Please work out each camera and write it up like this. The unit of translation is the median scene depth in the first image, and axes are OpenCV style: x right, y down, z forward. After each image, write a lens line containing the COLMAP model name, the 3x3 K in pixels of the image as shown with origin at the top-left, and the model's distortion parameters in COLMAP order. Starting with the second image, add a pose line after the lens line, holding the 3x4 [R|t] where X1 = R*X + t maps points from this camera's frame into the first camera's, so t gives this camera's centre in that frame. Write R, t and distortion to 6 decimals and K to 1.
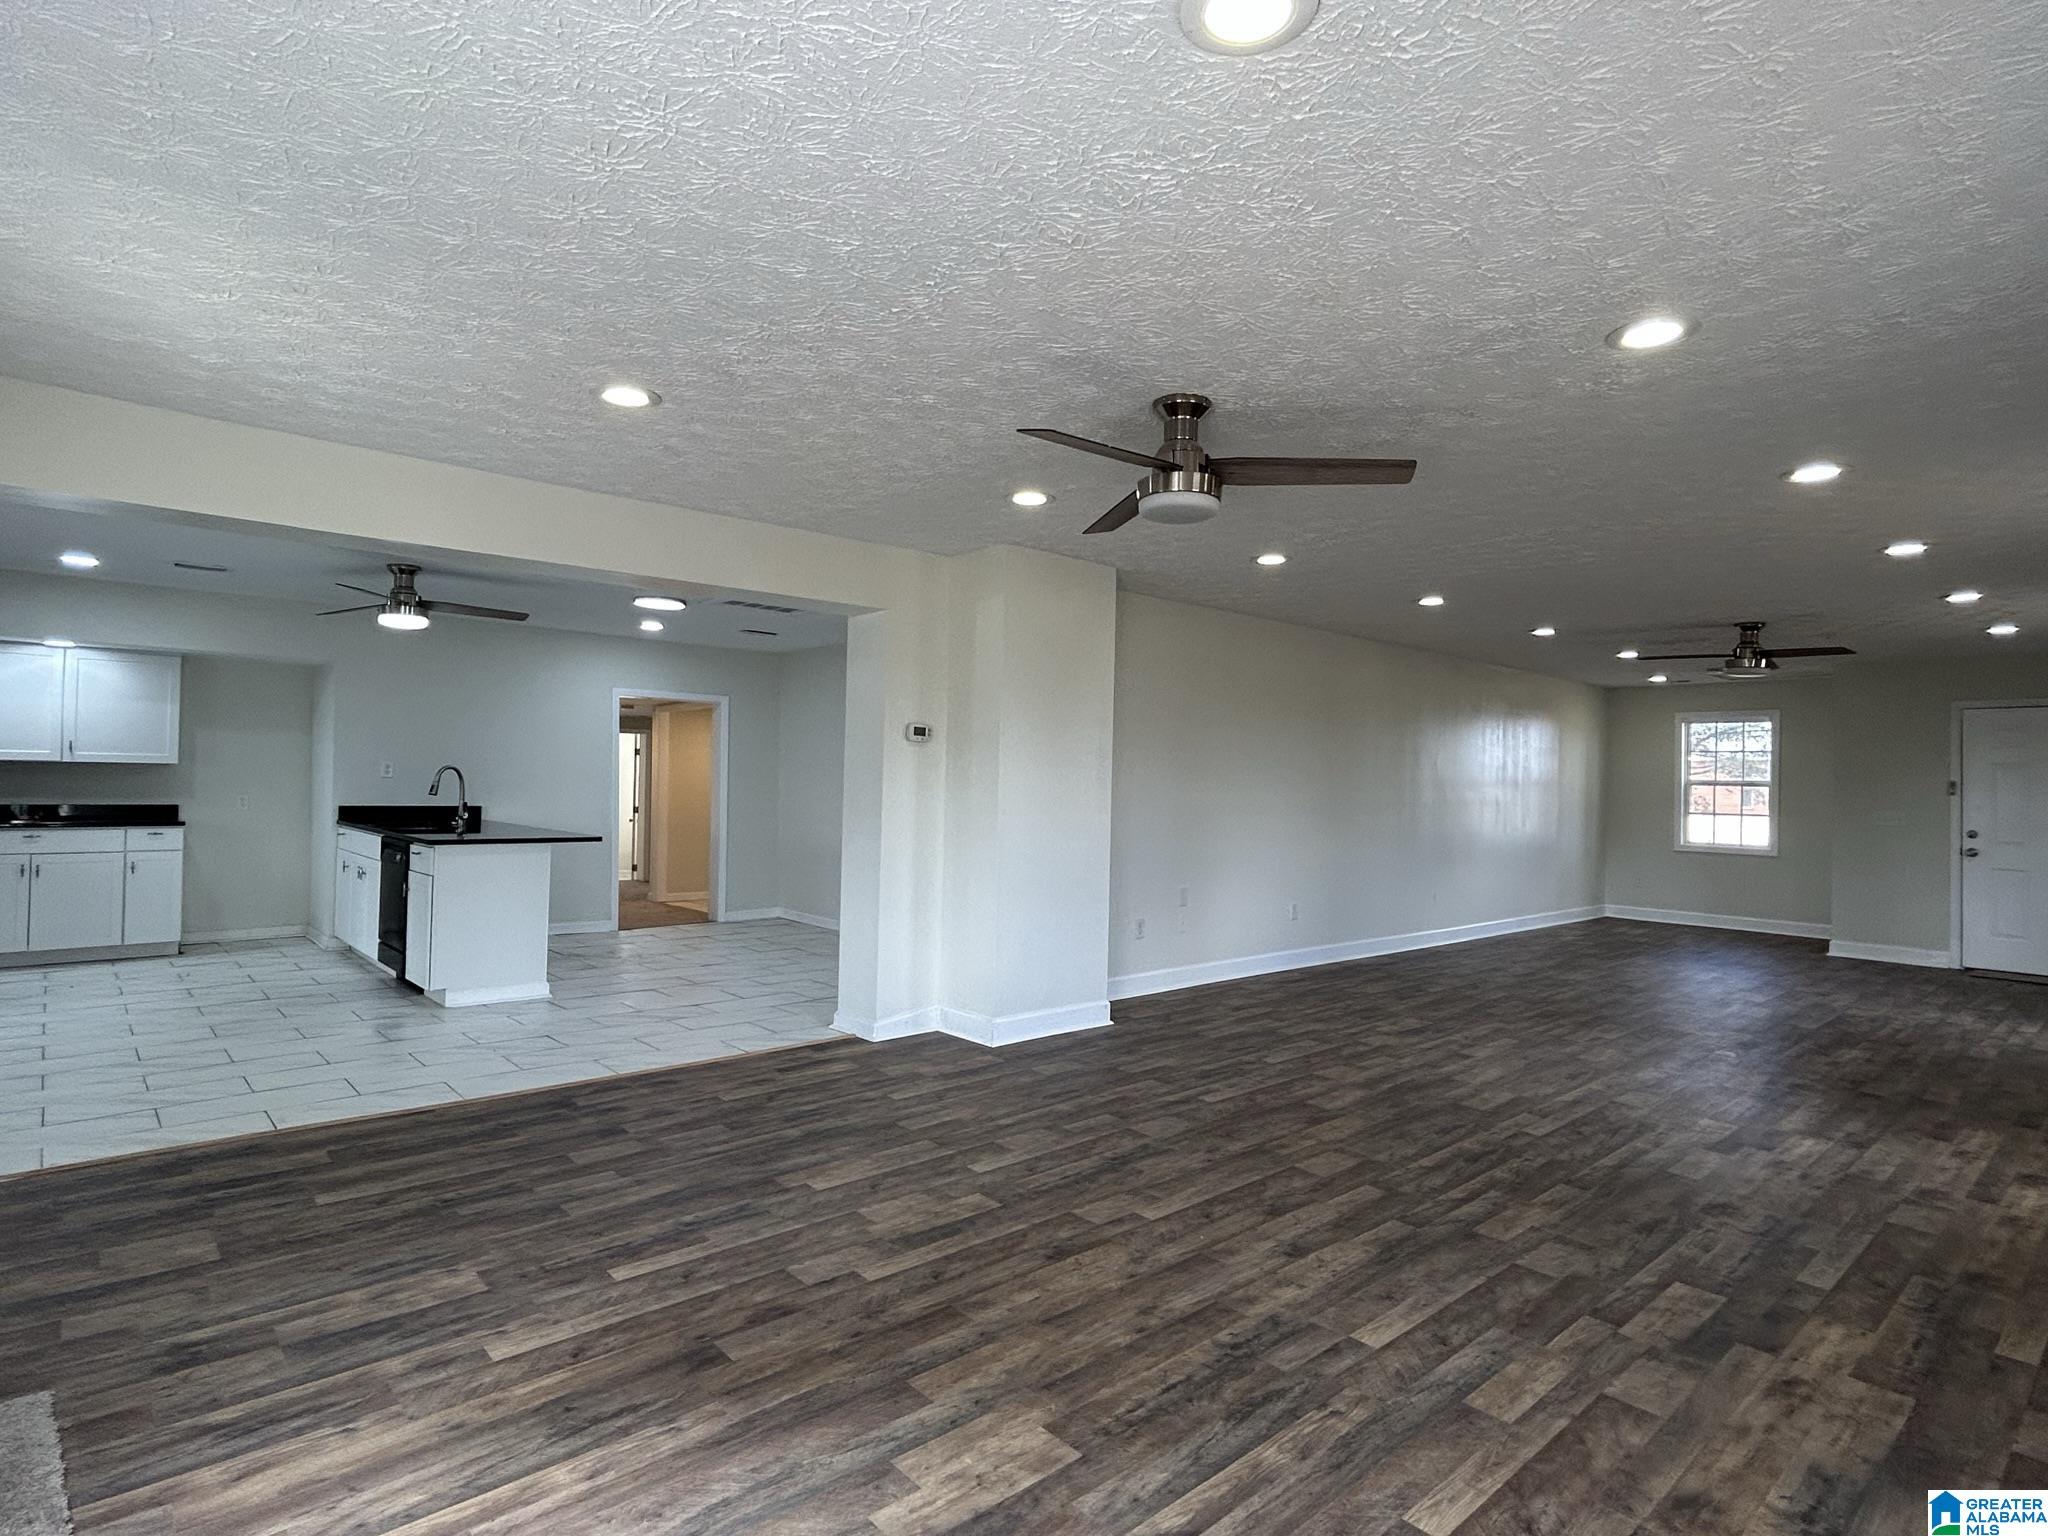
lens RADIAL K [[1071.6, 0, 1023.2], [0, 1071.6, 765.9], [0, 0, 1]] dist [-0.000693, 0.001962]
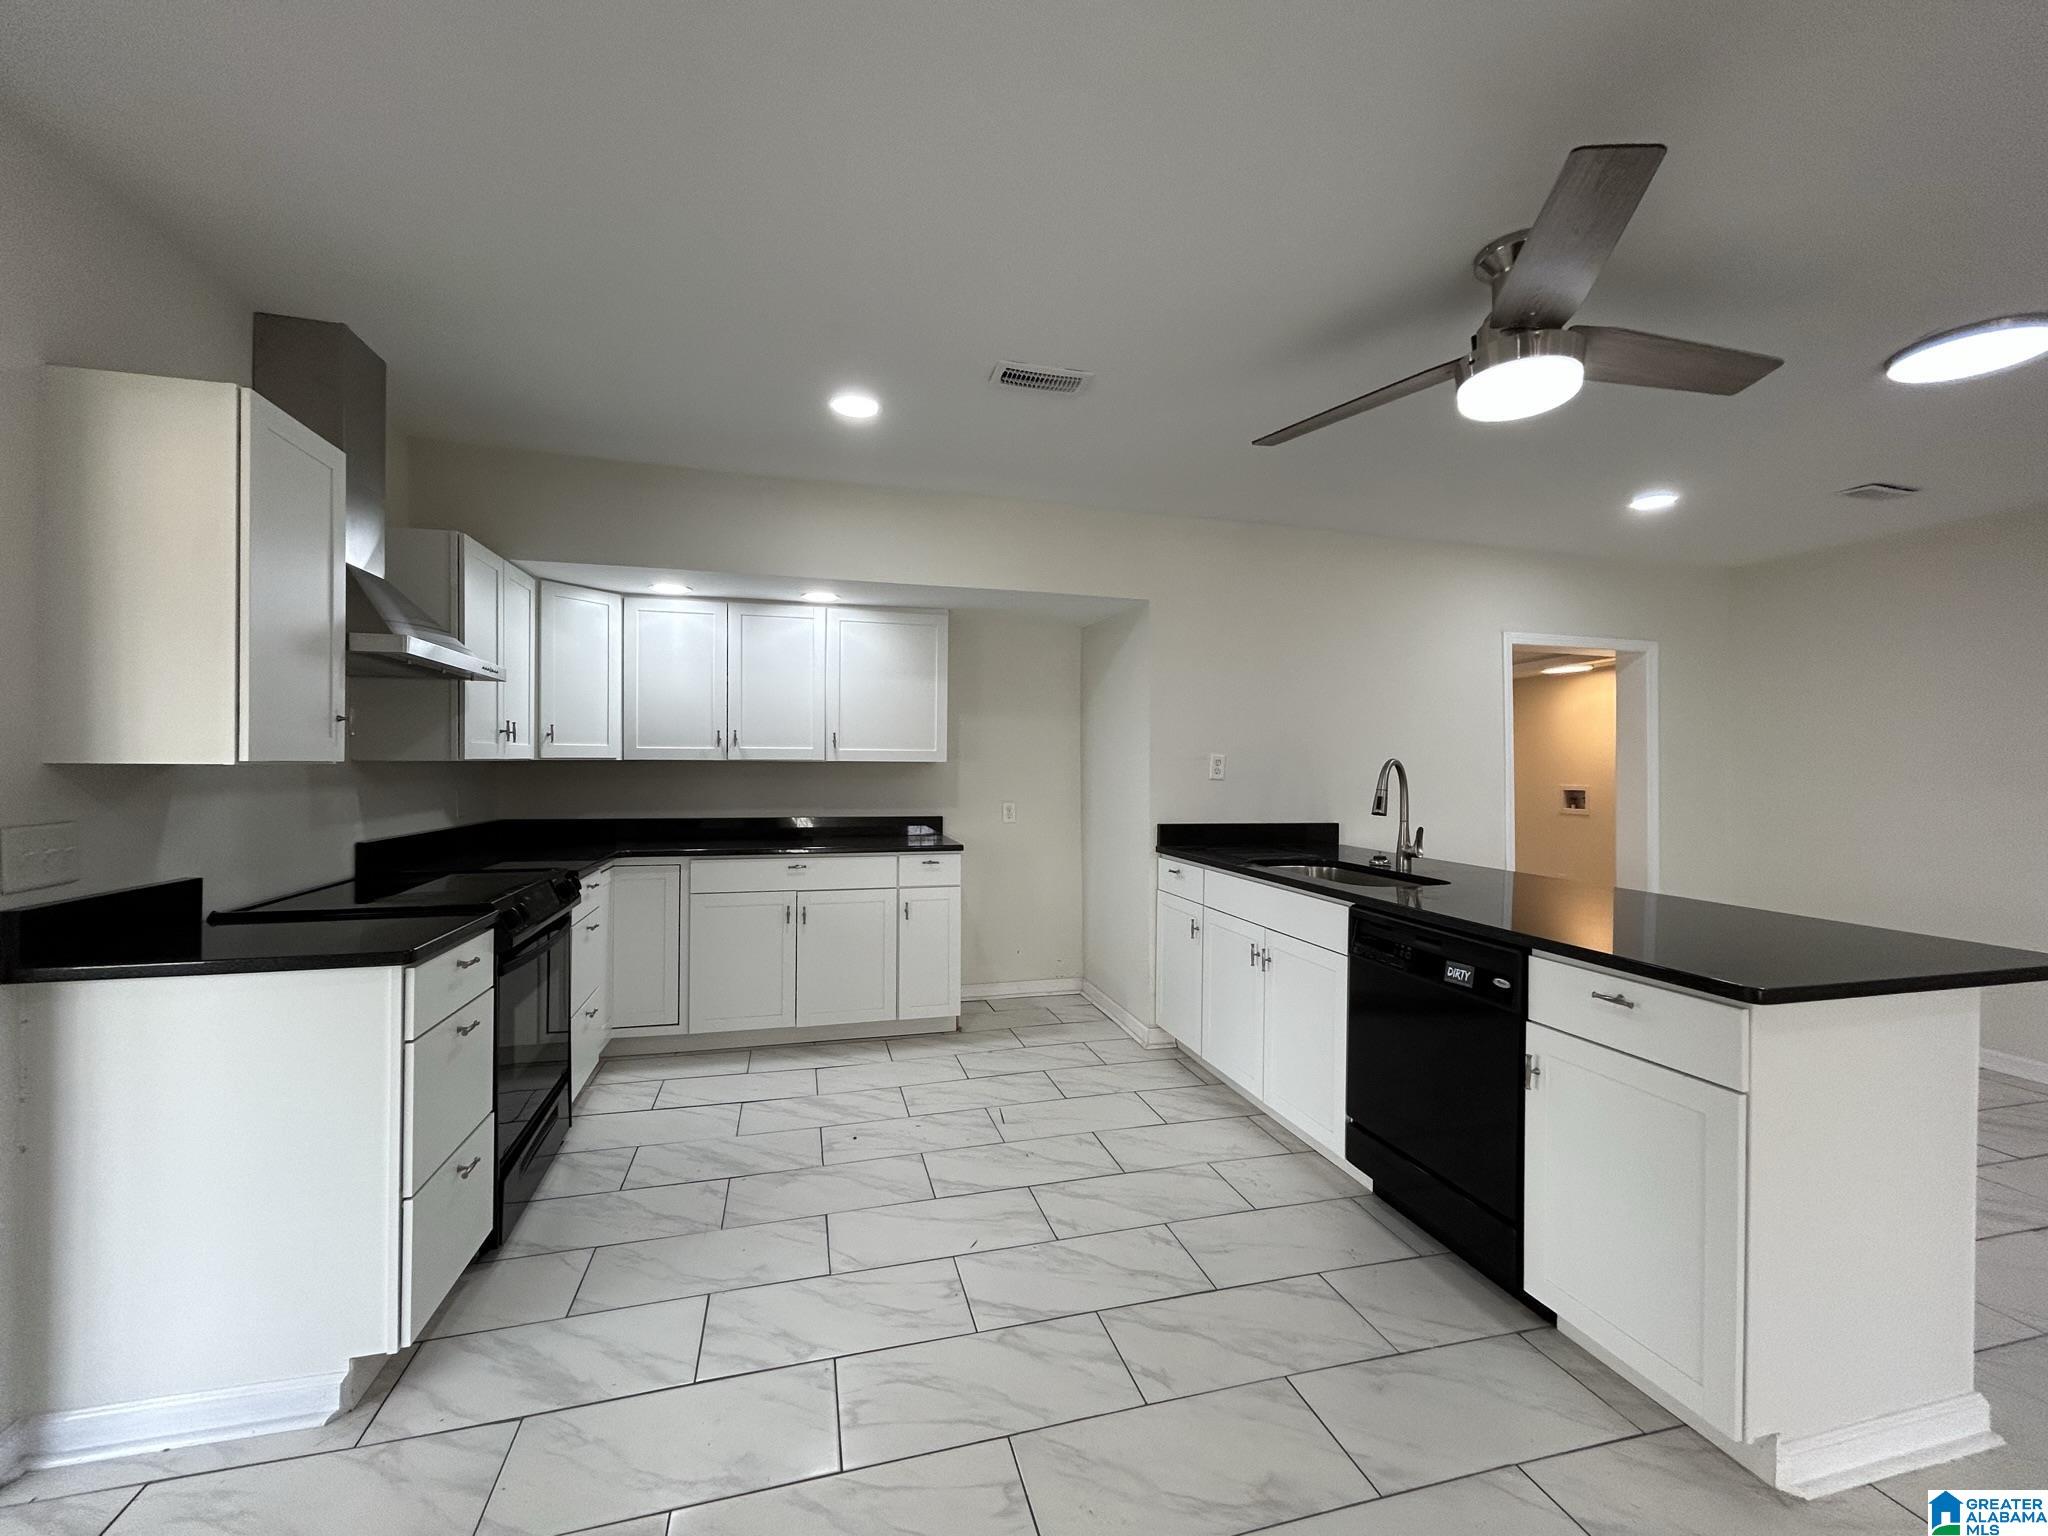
lens RADIAL K [[834.3, 0, 1021.0], [0, 834.3, 765.7], [0, 0, 1]] dist [-0.000958, 0.000599]
pose [[0.890140, -0.012442, -0.455516, -0.859908], [0.016016, 0.999864, 0.003988, -0.001816], [0.455405, -0.010846, 0.890218, 0.918244]]
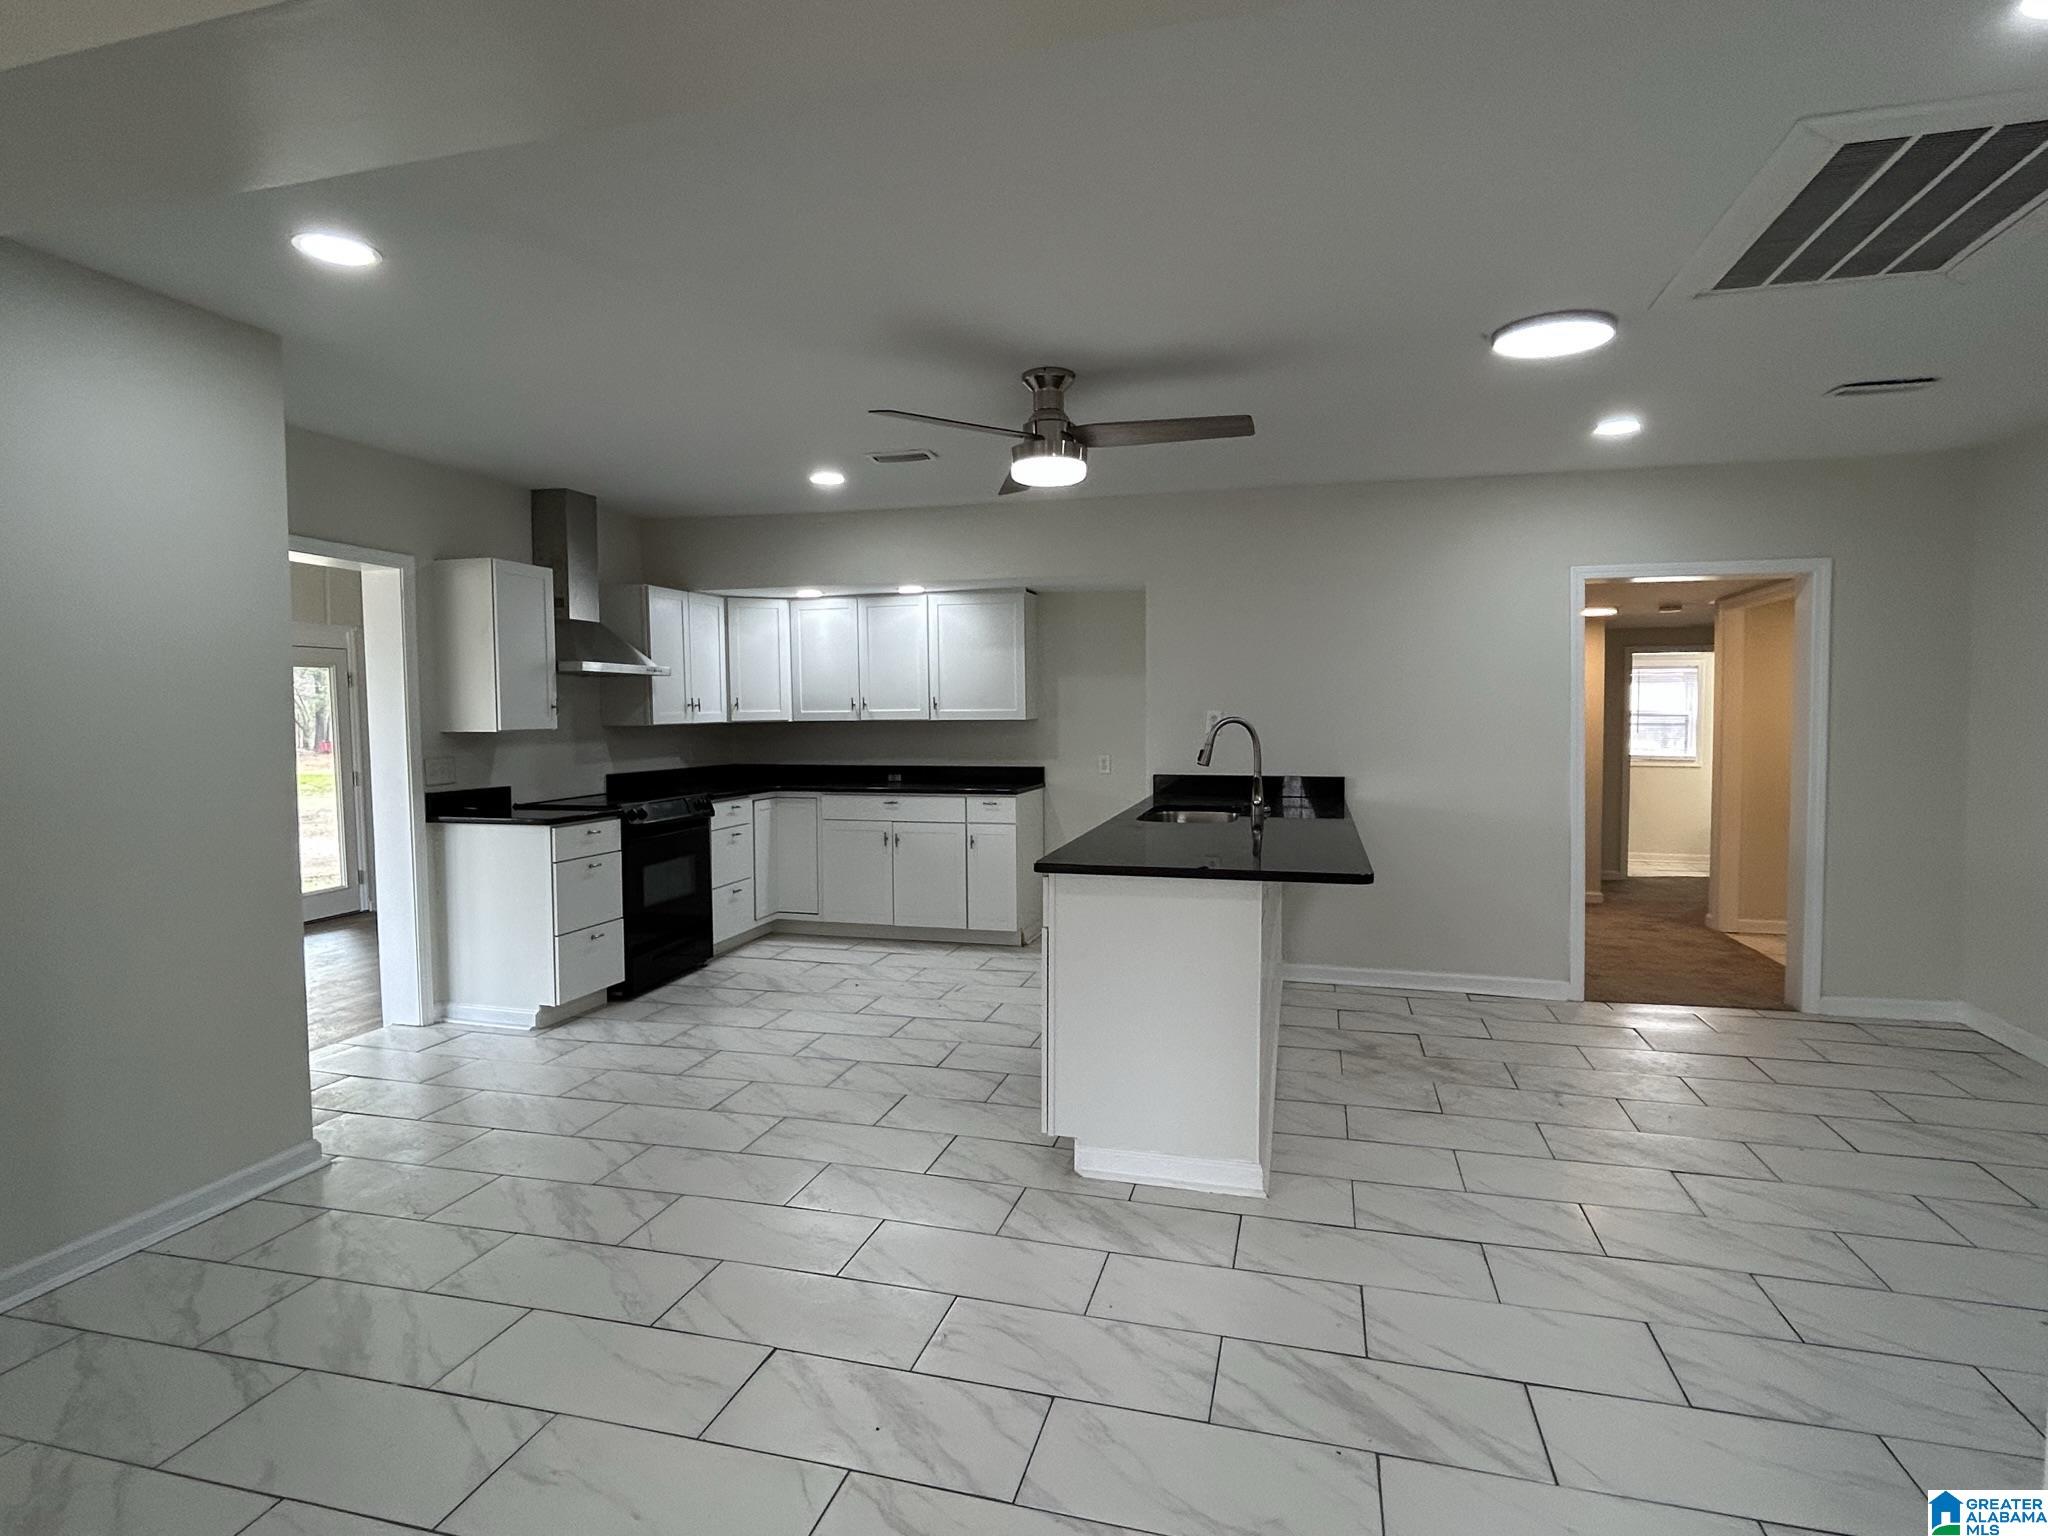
lens RADIAL K [[1071.6, 0, 1023.2], [0, 1071.6, 765.9], [0, 0, 1]] dist [-0.000693, 0.001962]
pose [[0.542046, 0.020281, -0.840104, -0.141223], [0.029024, 0.998660, 0.042836, -0.003204], [0.839848, -0.047602, 0.540731, 0.955337]]
